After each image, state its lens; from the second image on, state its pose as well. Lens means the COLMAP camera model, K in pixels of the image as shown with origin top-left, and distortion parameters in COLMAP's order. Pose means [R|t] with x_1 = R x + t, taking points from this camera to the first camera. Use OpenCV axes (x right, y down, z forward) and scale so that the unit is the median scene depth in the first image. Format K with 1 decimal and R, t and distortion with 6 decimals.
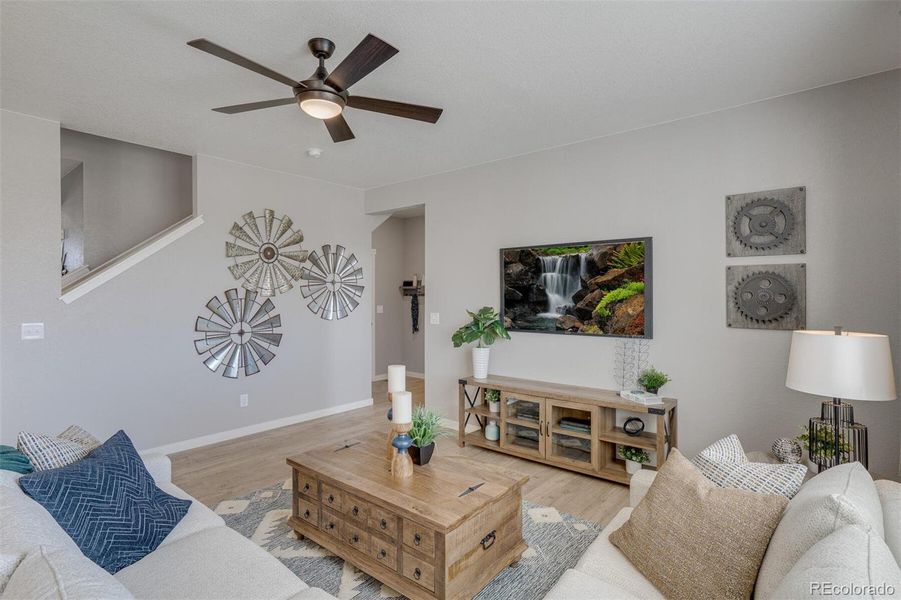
lens RADIAL K [[457.7, 0, 430.7], [0, 457.7, 296.1], [0, 0, 1]] dist [0.003839, 0.000769]
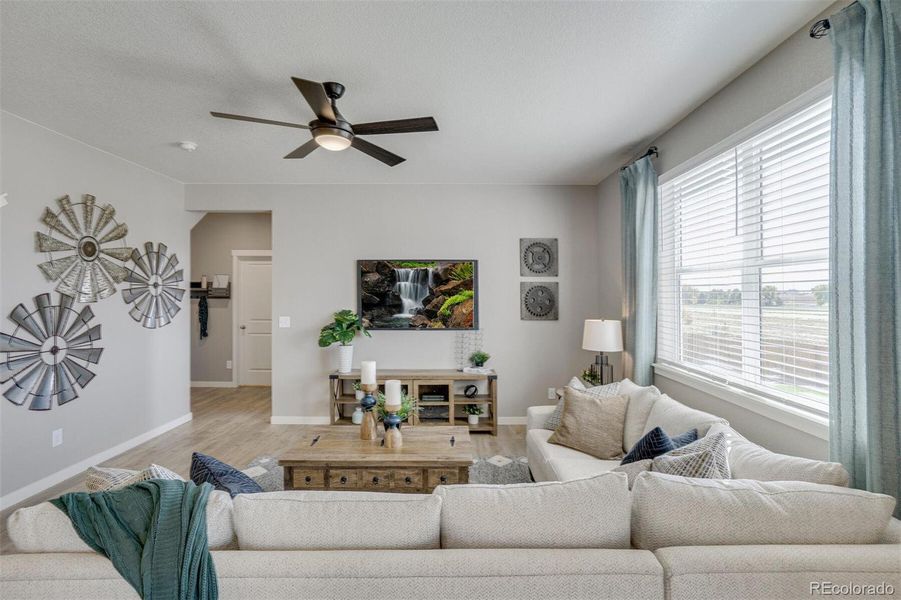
lens RADIAL K [[441.8, 0, 467.9], [0, 441.8, 289.3], [0, 0, 1]] dist [0.000209, 0.000445]
pose [[0.748634, 0.009219, 0.662920, -0.419728], [-0.000829, 0.999916, -0.012970, -0.015200], [-0.662983, 0.009160, 0.748578, -0.029844]]
